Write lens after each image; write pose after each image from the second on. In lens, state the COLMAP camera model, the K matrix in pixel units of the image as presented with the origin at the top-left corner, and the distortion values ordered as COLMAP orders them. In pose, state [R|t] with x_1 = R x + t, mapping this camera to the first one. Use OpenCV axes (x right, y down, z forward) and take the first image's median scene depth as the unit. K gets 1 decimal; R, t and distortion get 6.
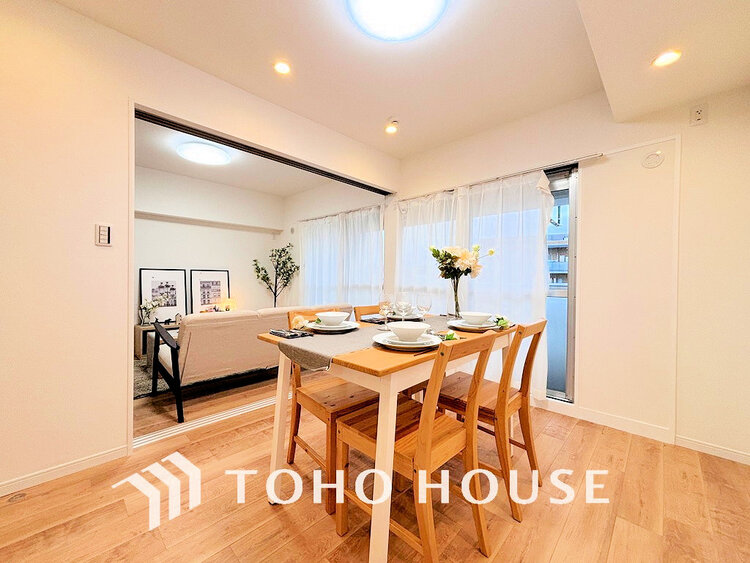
lens RADIAL K [[299.7, 0, 375.1], [0, 299.7, 281.1], [0, 0, 1]] dist [0.001992, -0.000345]
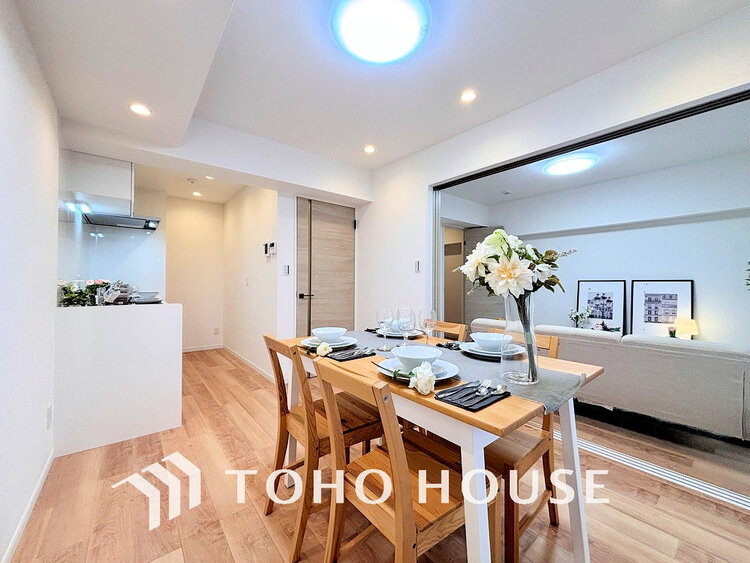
lens RADIAL K [[299.7, 0, 369.5], [0, 299.7, 280.9], [0, 0, 1]] dist [0.001992, -0.000345]
pose [[-0.110292, -0.019016, -0.993717, 0.332211], [-0.020892, 0.999640, -0.016810, -0.005259], [0.993680, 0.018907, -0.110649, 0.333119]]
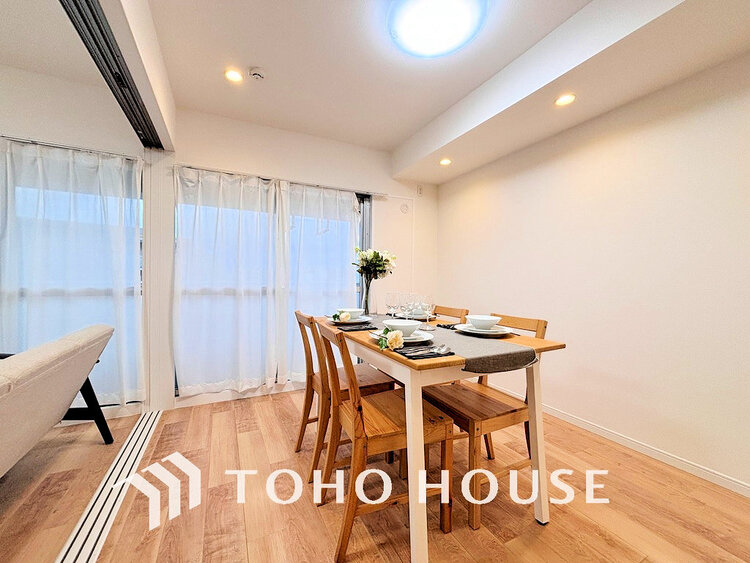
lens RADIAL K [[299.7, 0, 369.8], [0, 299.7, 282.7], [0, 0, 1]] dist [0.001992, -0.000345]
pose [[0.339875, -0.018434, 0.940290, -0.333883], [0.005194, 0.999829, 0.017724, -0.006233], [-0.940456, -0.001140, 0.339913, 0.275578]]
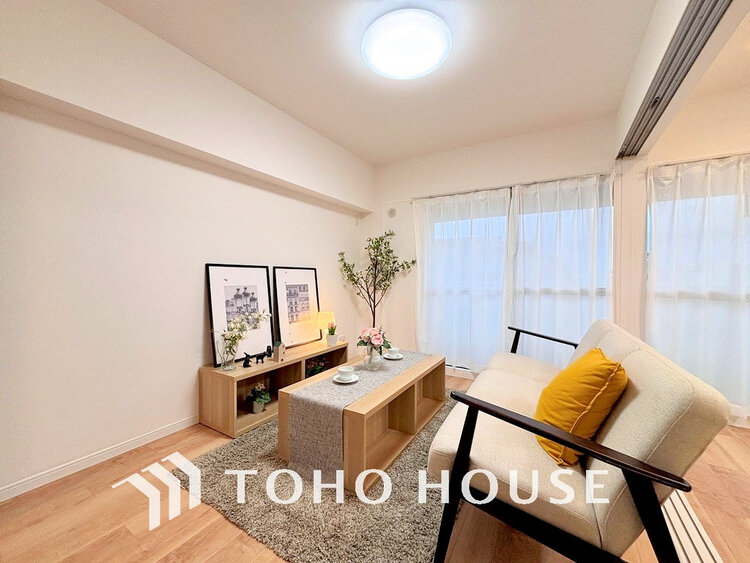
lens RADIAL K [[299.7, 0, 373.9], [0, 299.7, 275.4], [0, 0, 1]] dist [0.001992, -0.000345]
pose [[0.978432, -0.001139, 0.206567, -0.536768], [0.004580, 0.999859, -0.016181, -0.008981], [-0.206520, 0.016778, 0.978299, 0.364590]]
